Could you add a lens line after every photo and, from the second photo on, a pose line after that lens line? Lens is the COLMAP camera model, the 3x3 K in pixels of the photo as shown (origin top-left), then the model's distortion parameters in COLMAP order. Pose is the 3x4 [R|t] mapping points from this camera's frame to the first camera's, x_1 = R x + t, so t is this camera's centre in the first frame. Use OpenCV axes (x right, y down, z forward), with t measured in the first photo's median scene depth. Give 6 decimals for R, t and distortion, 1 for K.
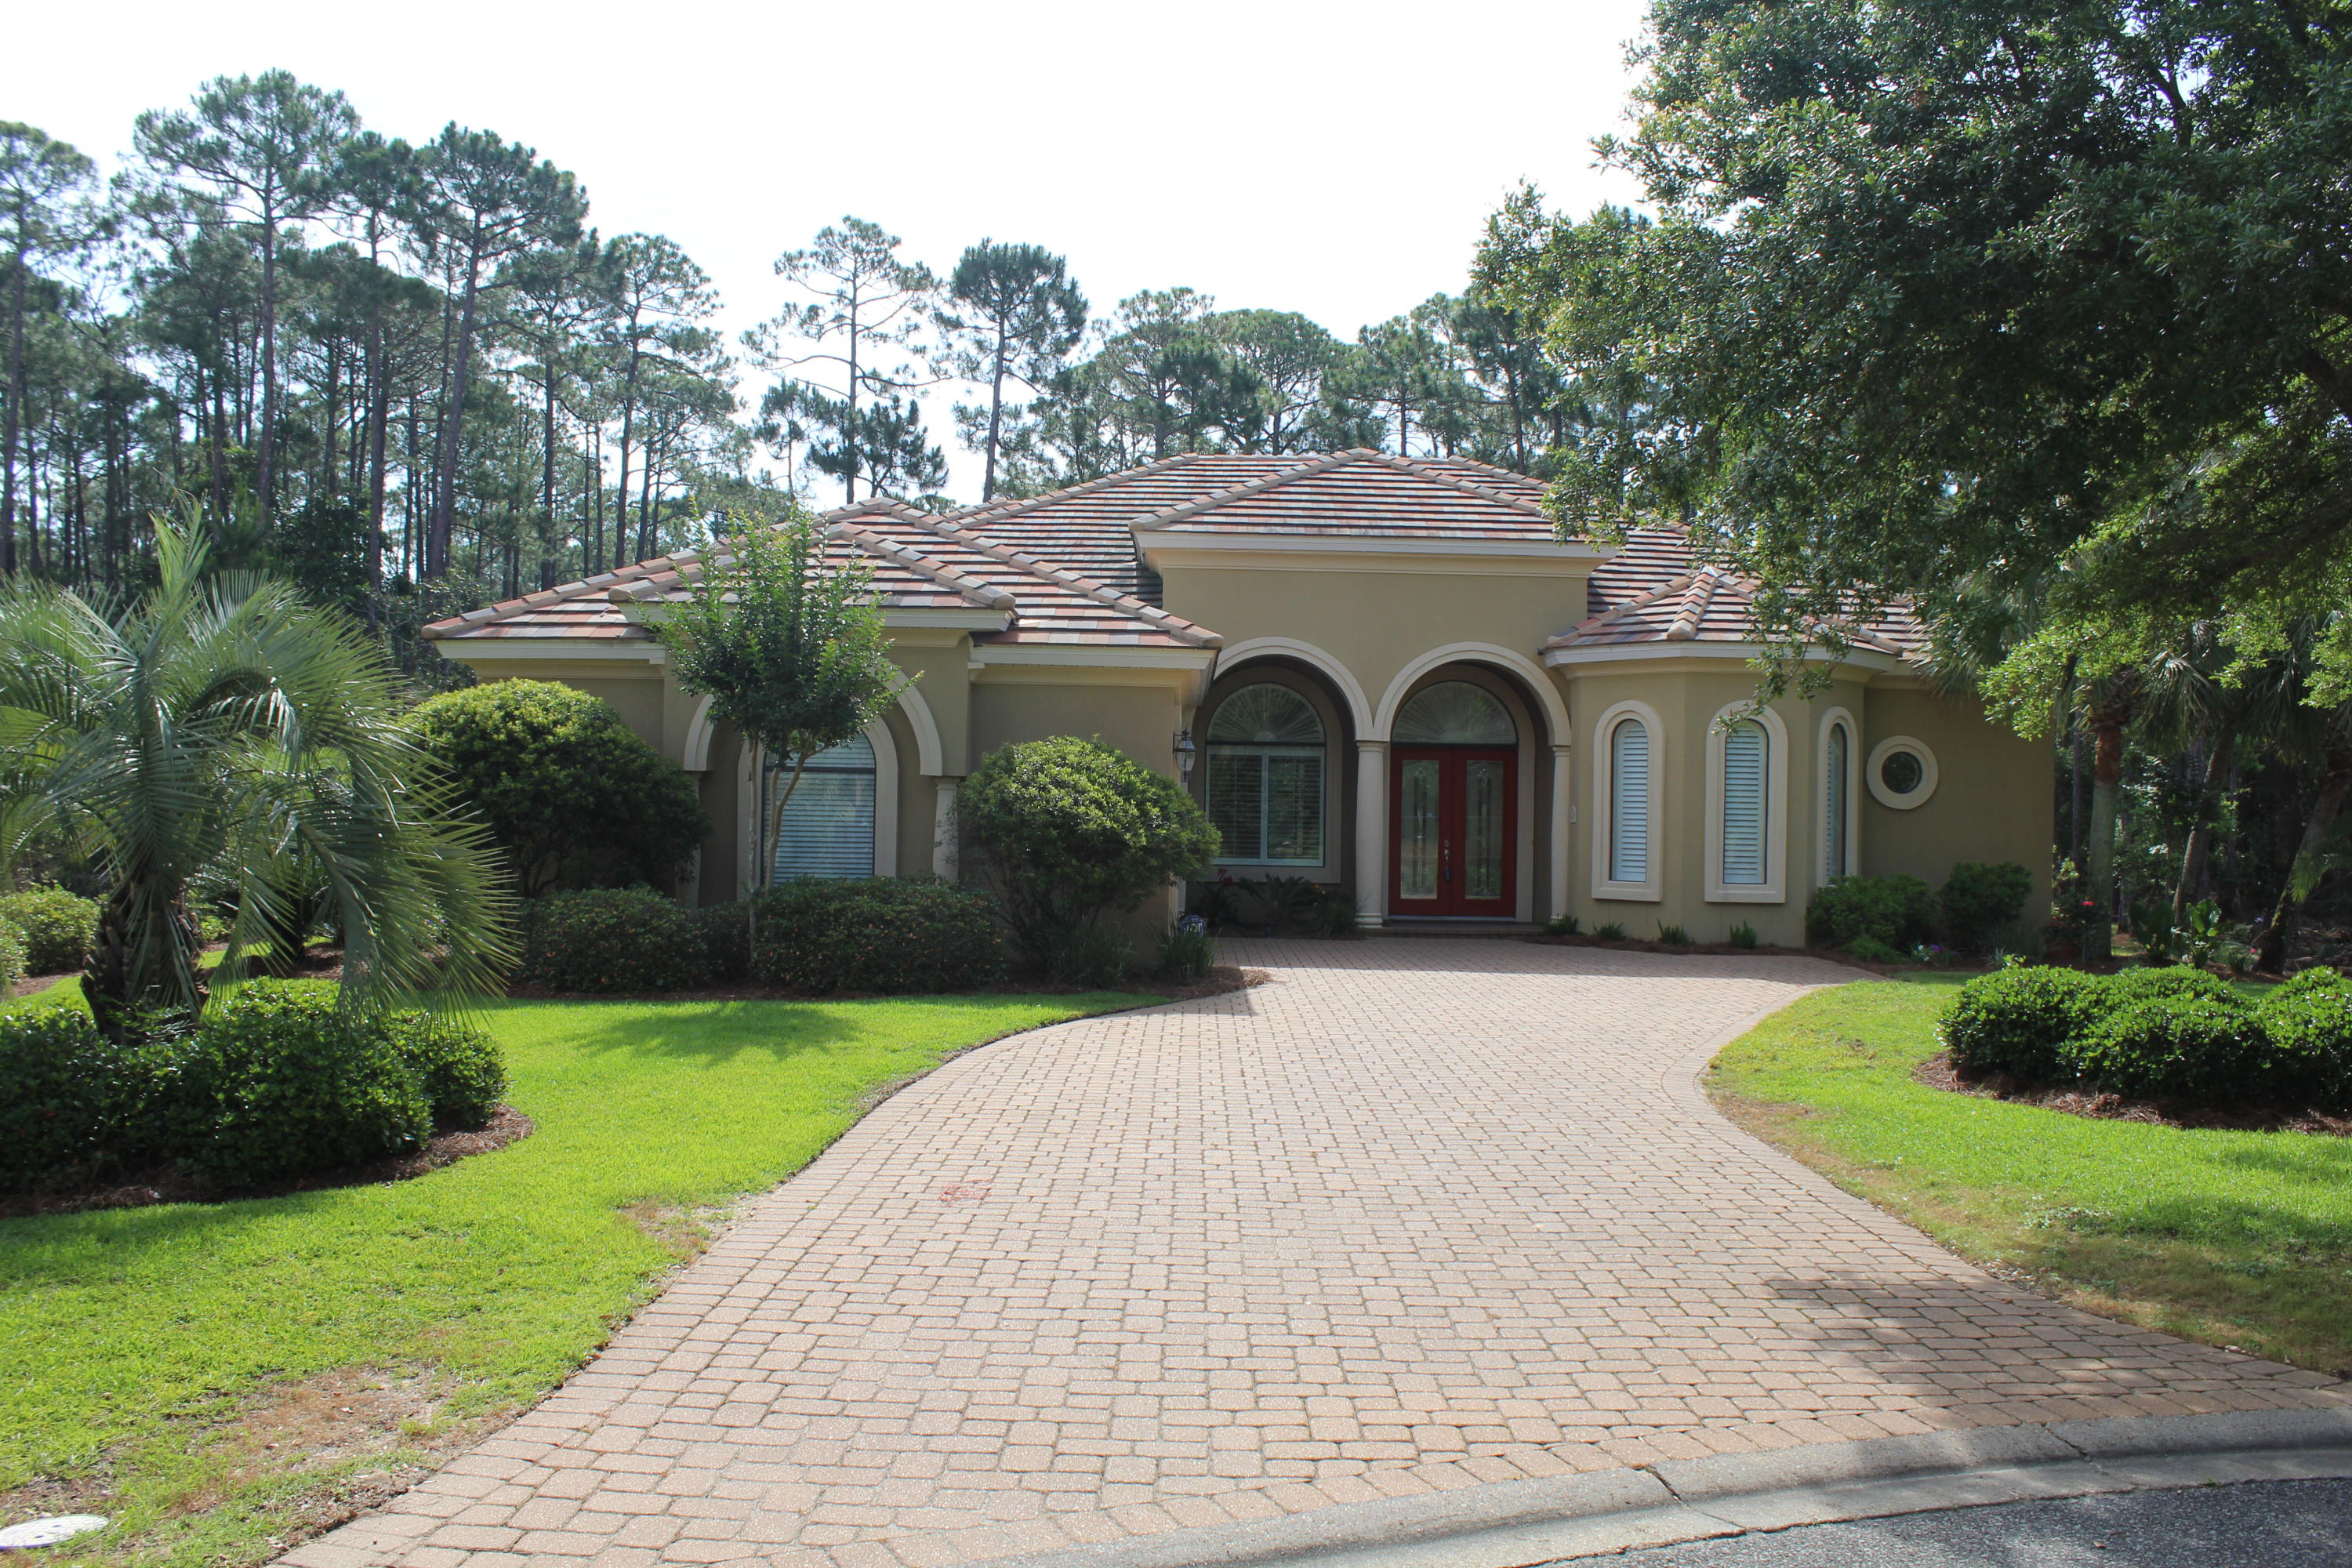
lens RADIAL K [[1979.9, 0, 1176.0], [0, 1979.9, 784.0], [0, 0, 1]] dist [-0.144593, 0.085660]
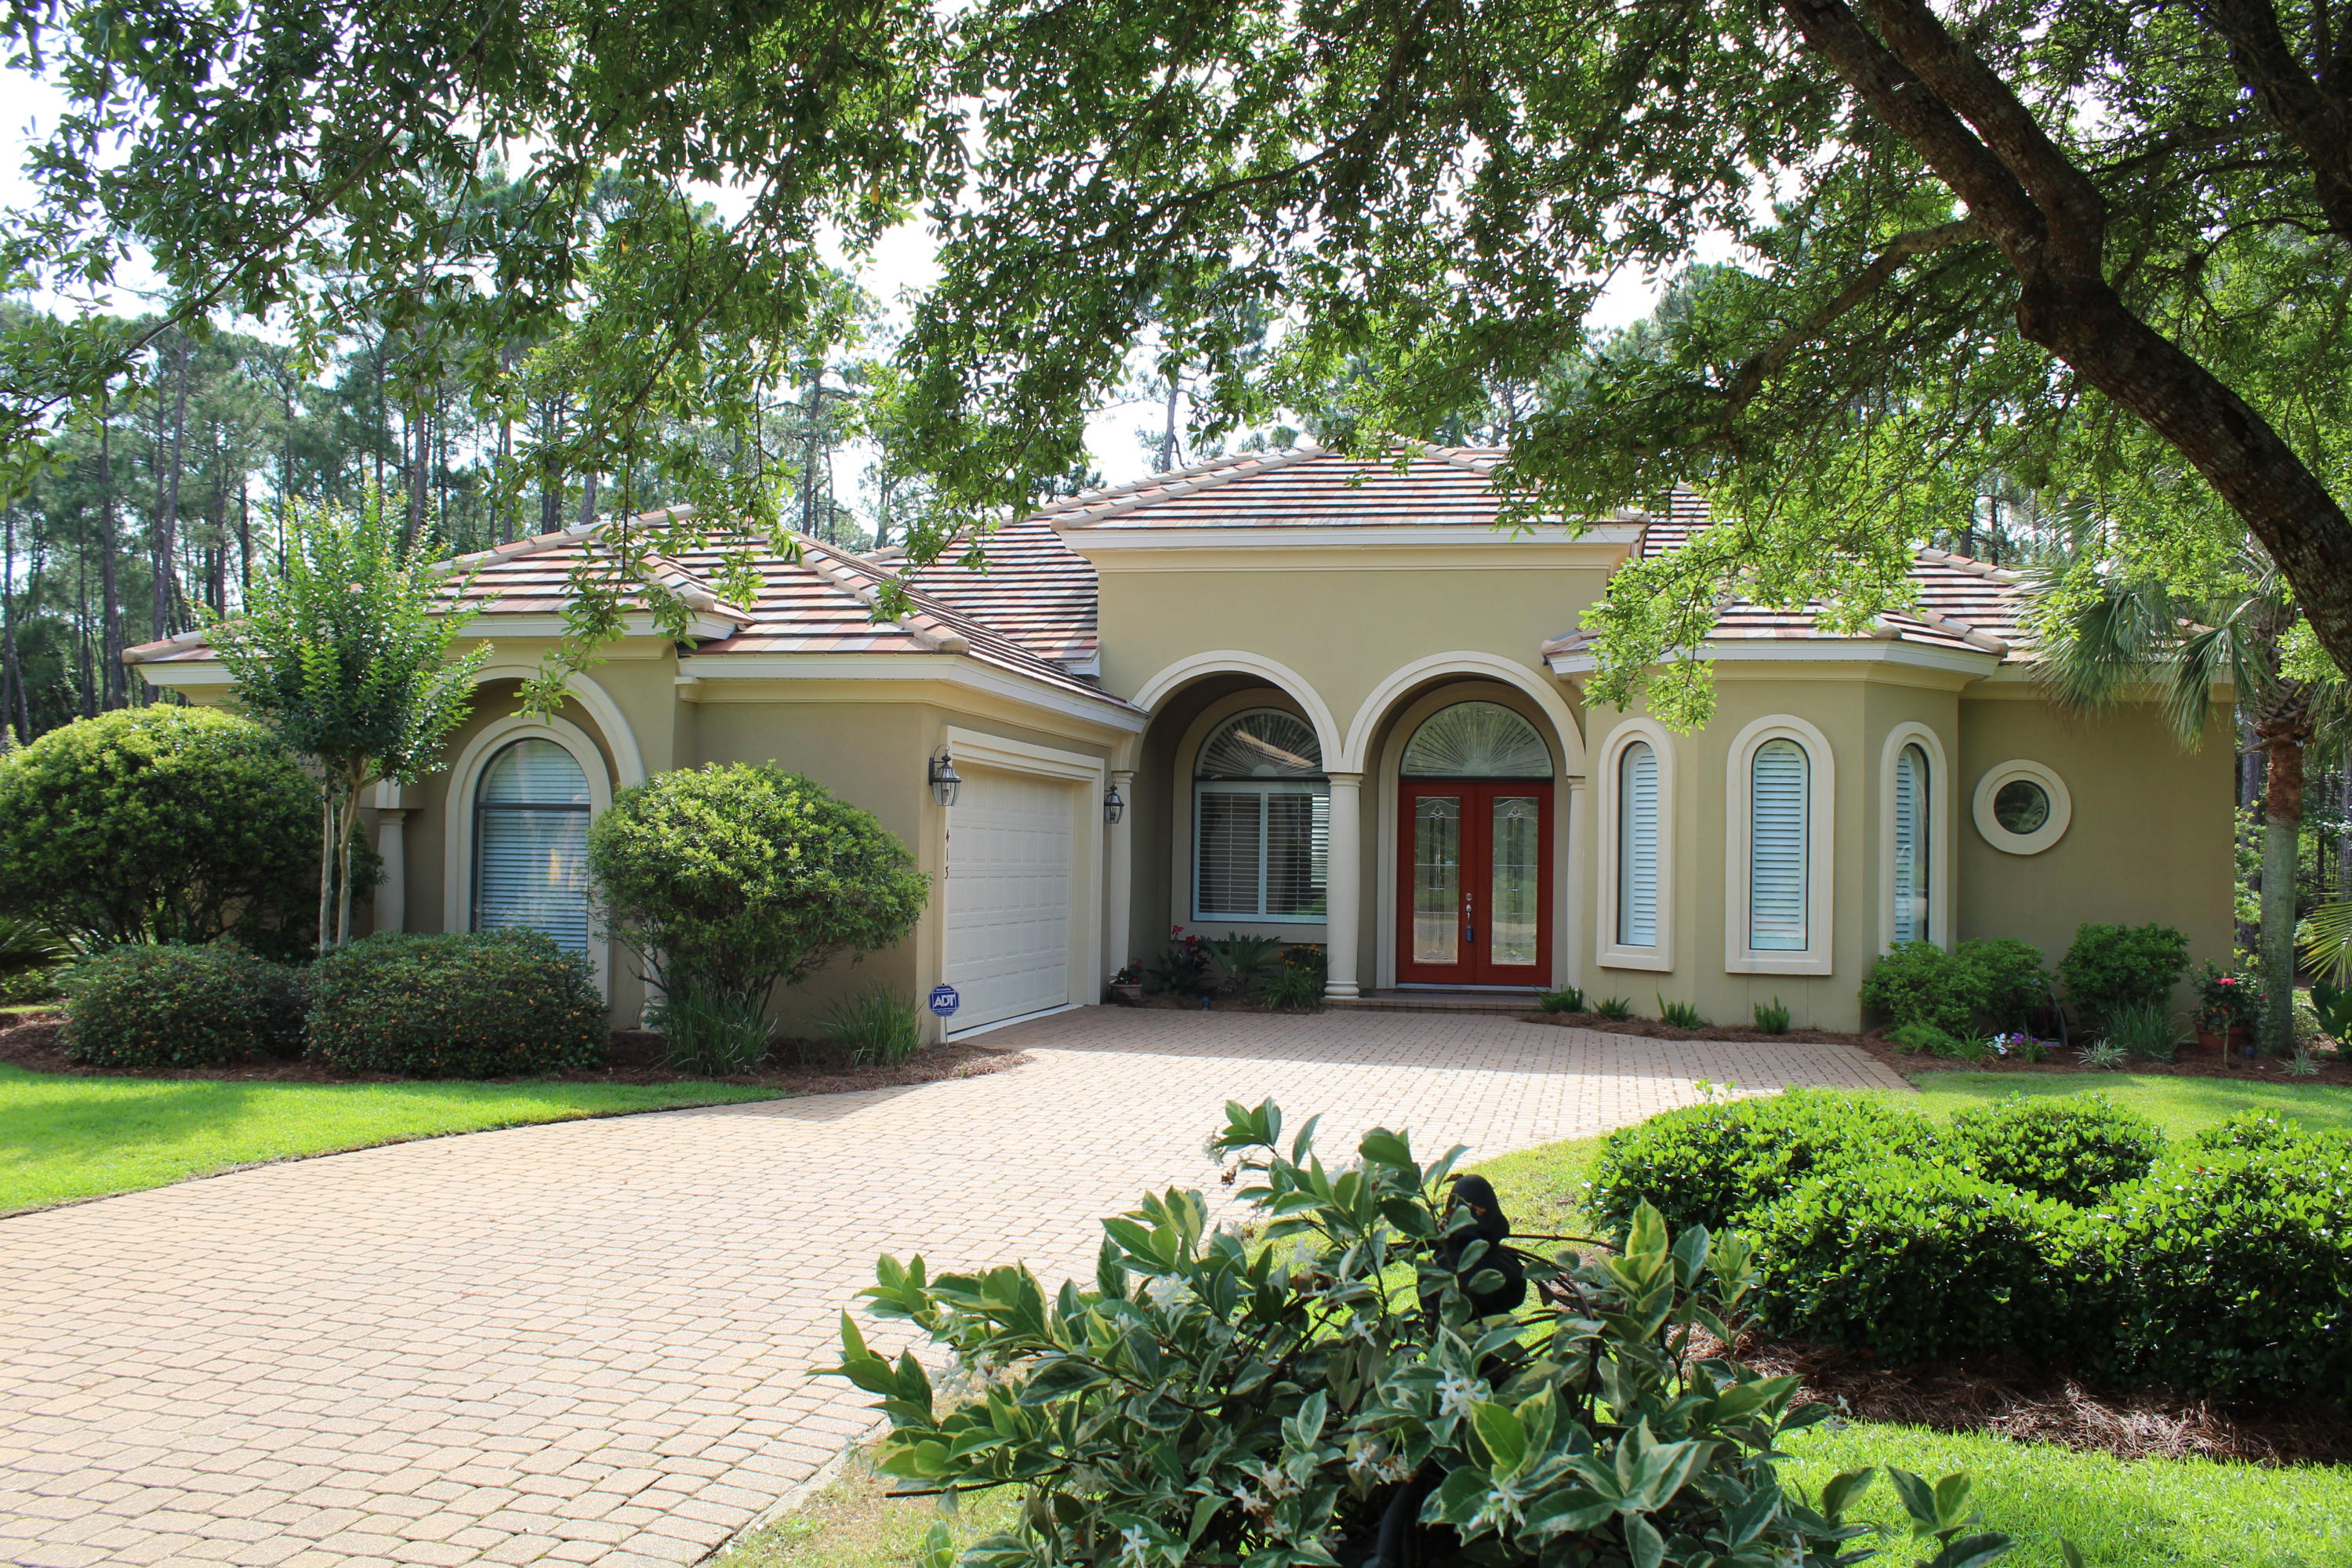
lens RADIAL K [[1979.9, 0, 1176.0], [0, 1979.9, 784.0], [0, 0, 1]] dist [-0.144593, 0.085660]
pose [[0.977858, -0.009066, -0.209074, 0.211853], [0.003492, 0.999629, -0.027014, 0.005099], [0.209242, 0.025686, 0.977527, 0.183215]]
